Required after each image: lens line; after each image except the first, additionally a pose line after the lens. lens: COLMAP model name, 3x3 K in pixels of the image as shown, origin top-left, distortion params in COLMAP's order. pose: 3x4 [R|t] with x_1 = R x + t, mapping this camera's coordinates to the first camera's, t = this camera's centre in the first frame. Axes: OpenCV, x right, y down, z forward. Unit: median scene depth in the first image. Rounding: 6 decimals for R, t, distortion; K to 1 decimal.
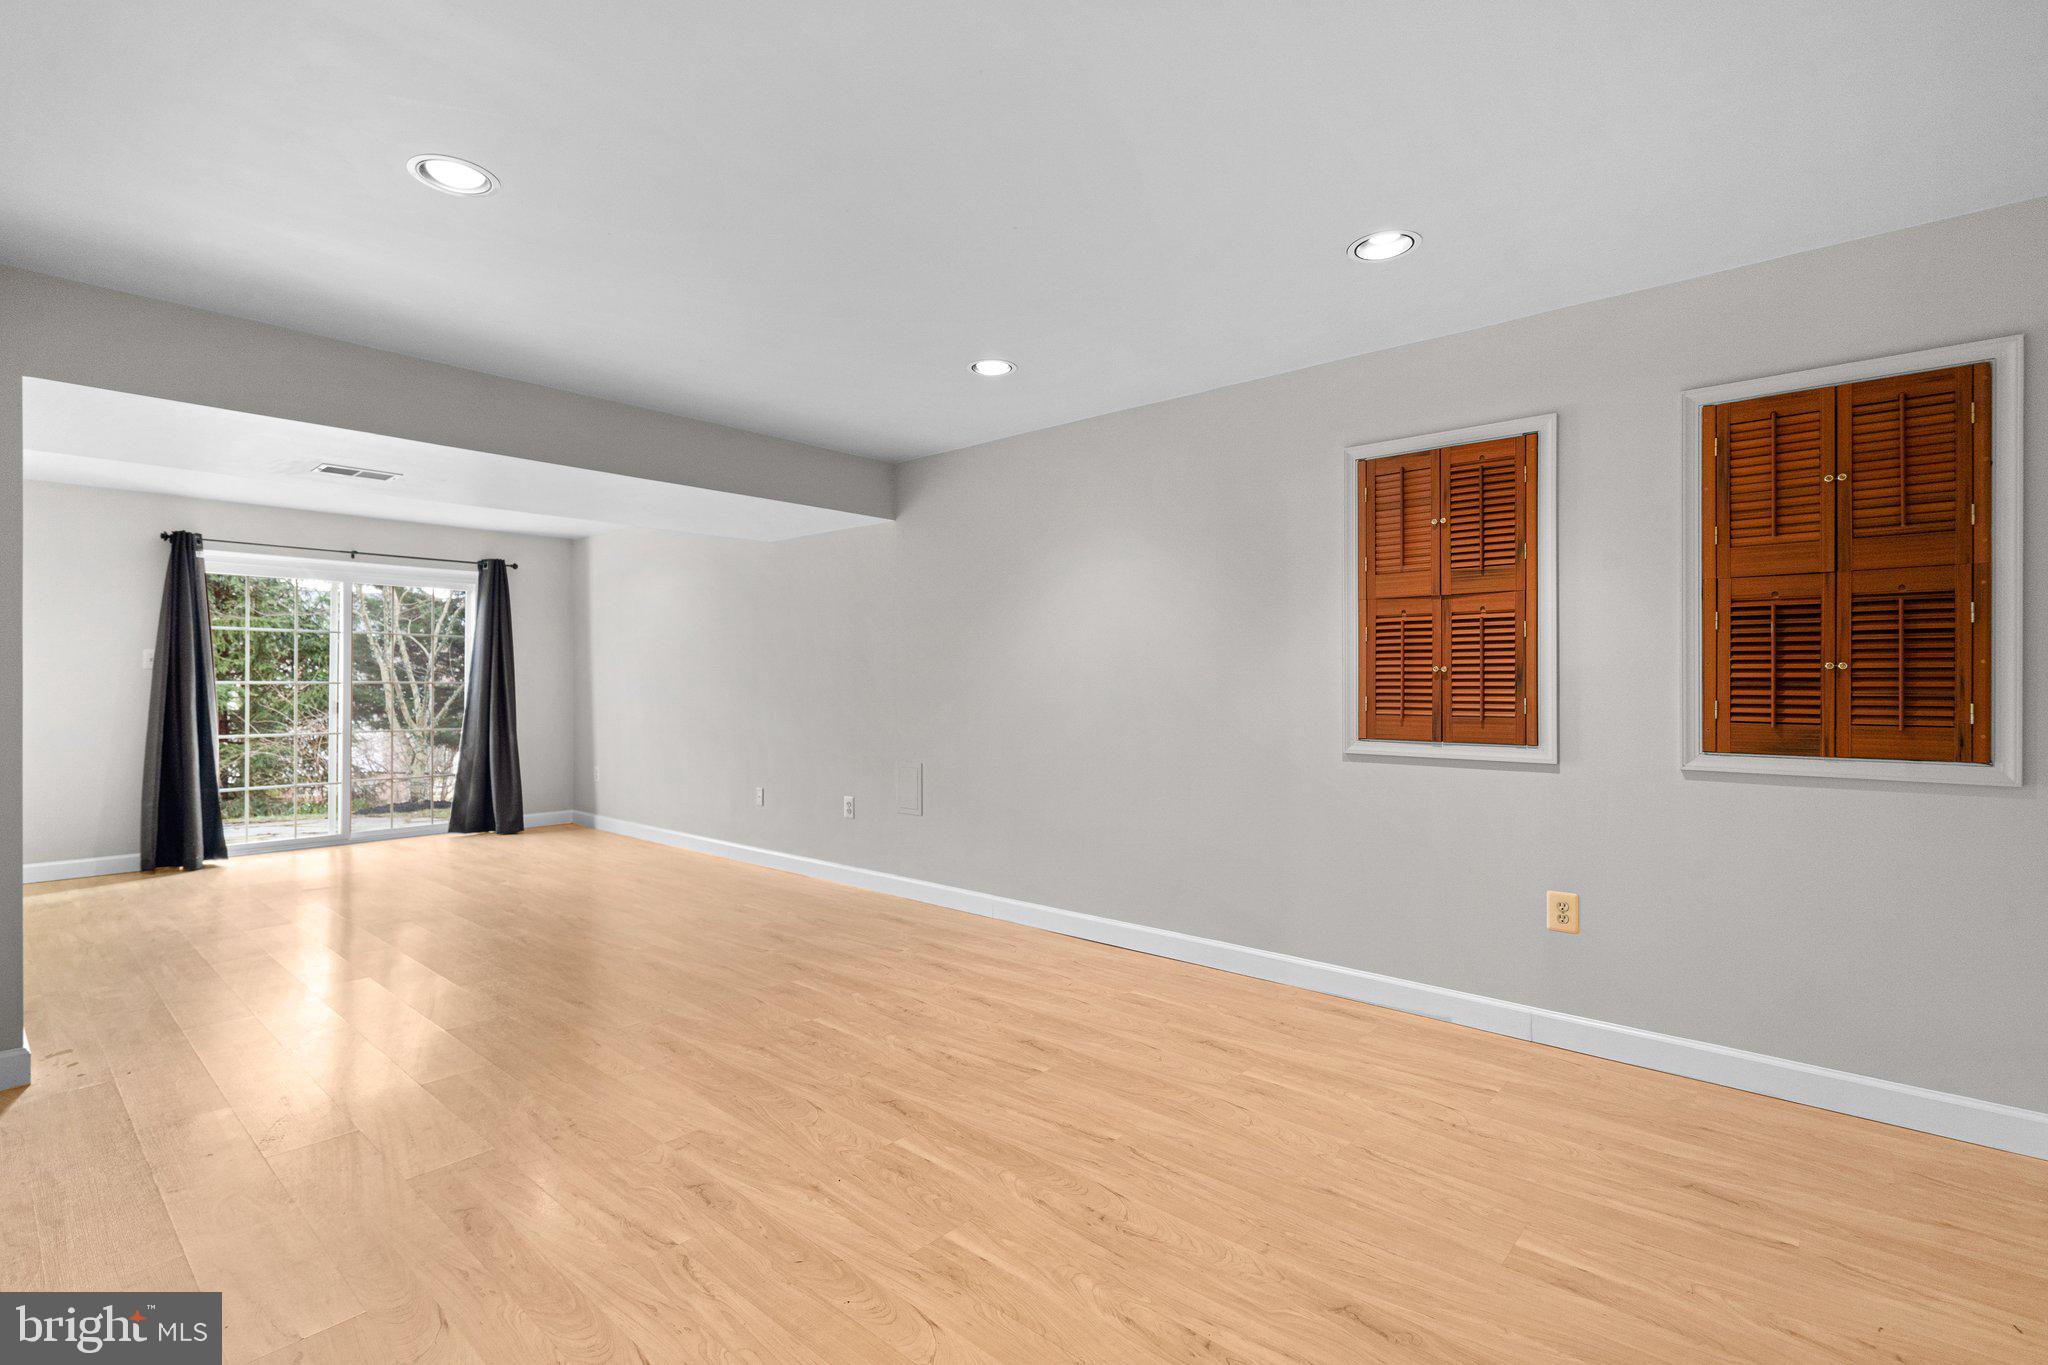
lens RADIAL K [[945.0, 0, 1020.9], [0, 945.0, 681.1], [0, 0, 1]] dist [-0.003612, -0.000094]
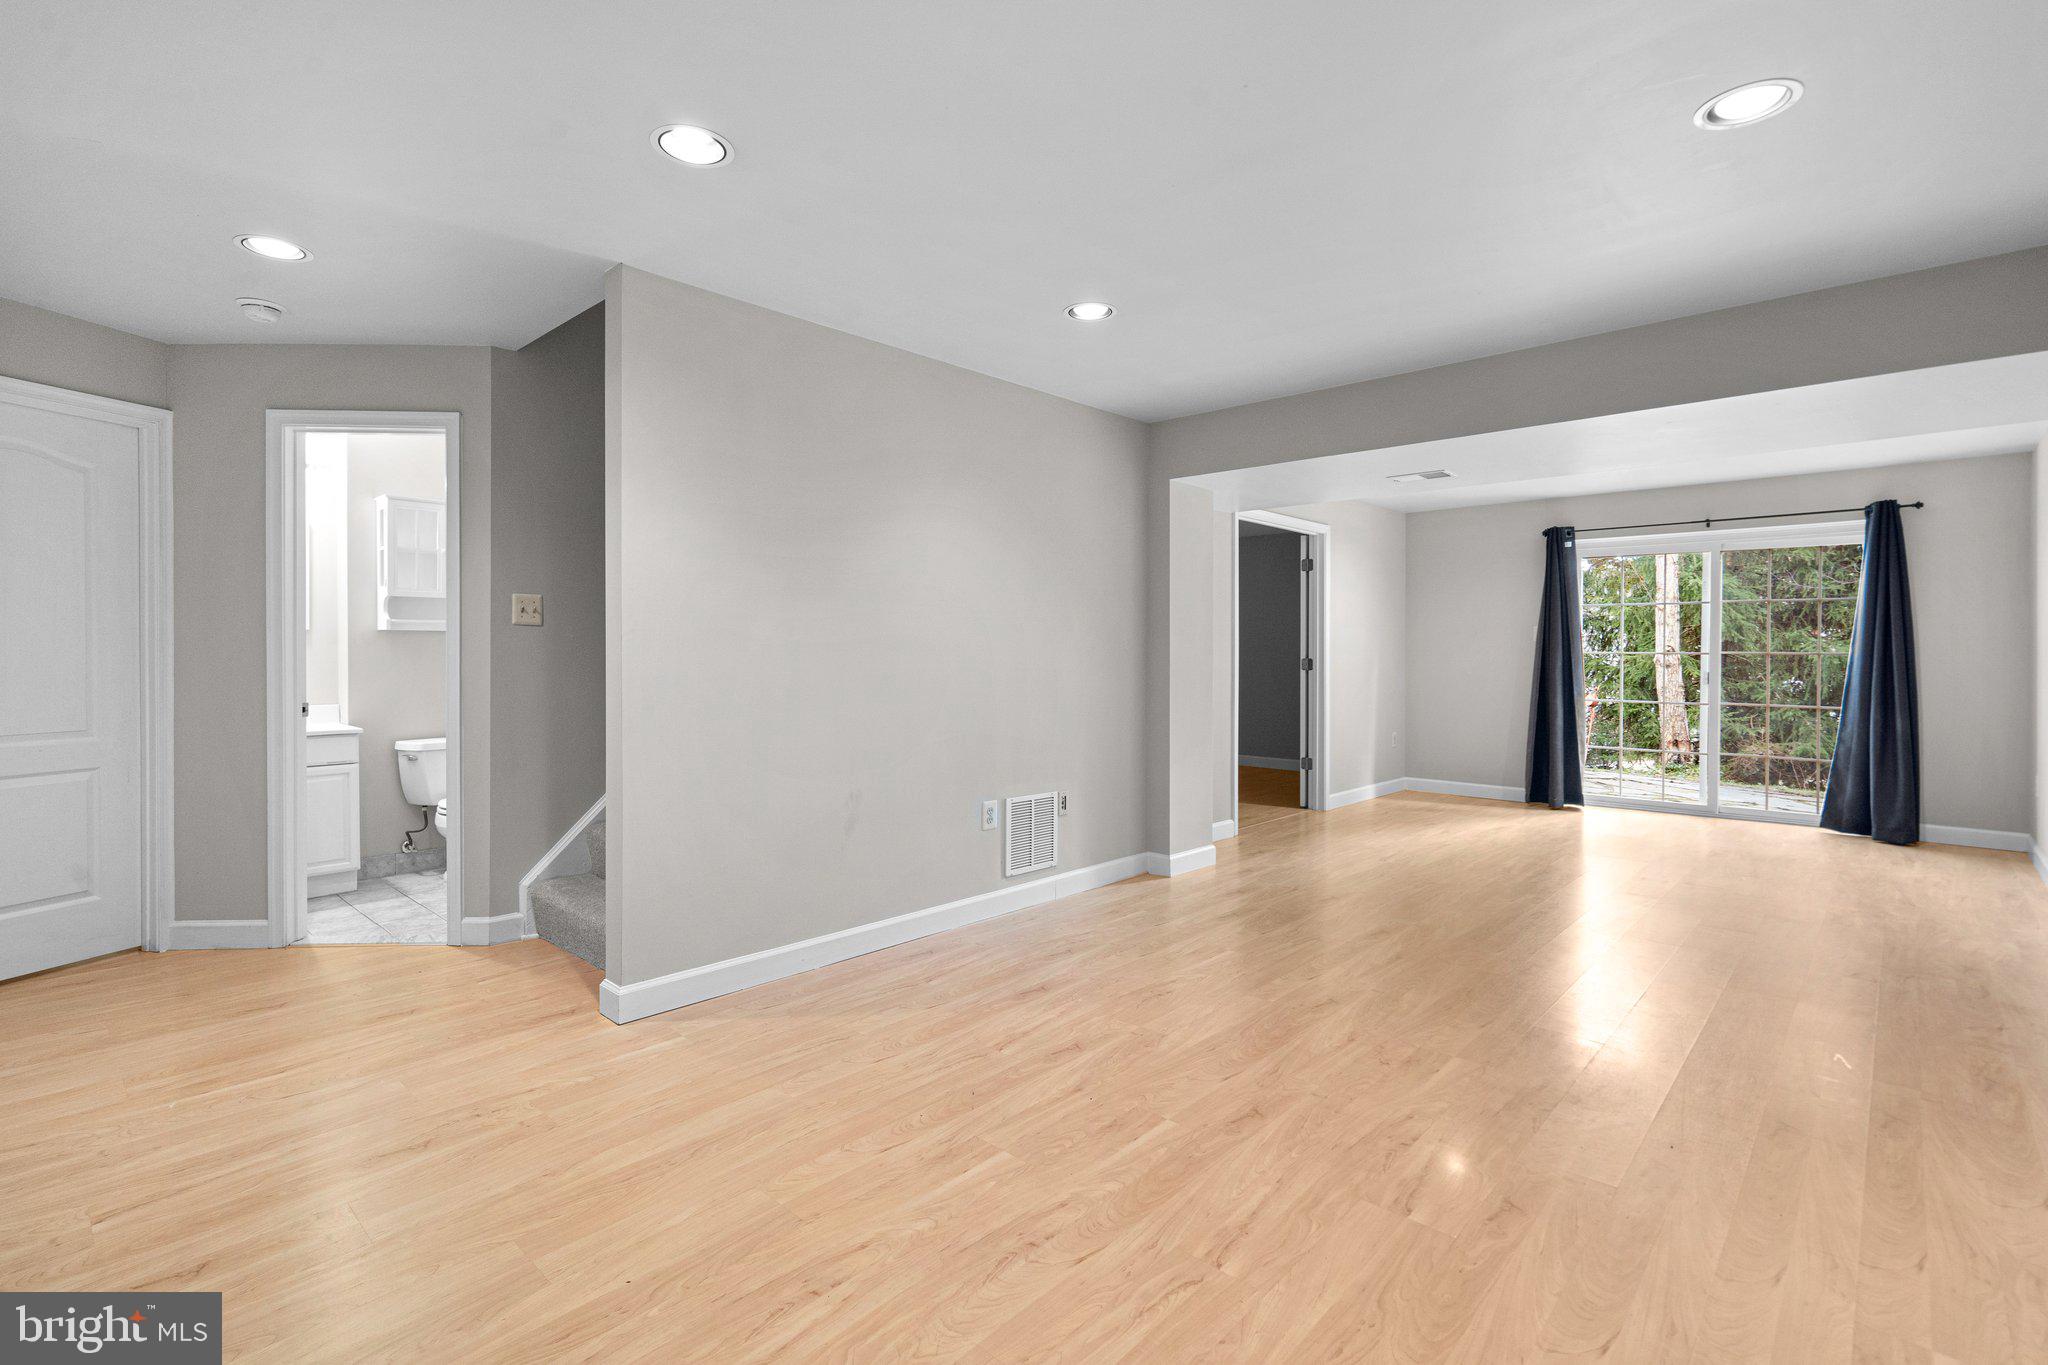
lens RADIAL K [[945.0, 0, 1020.9], [0, 945.0, 681.1], [0, 0, 1]] dist [-0.003612, -0.000094]
pose [[-0.026287, 0.030537, -0.999188, 0.758474], [-0.000317, 0.999533, 0.030556, 0.001360], [0.999654, 0.001120, -0.026265, 0.788339]]
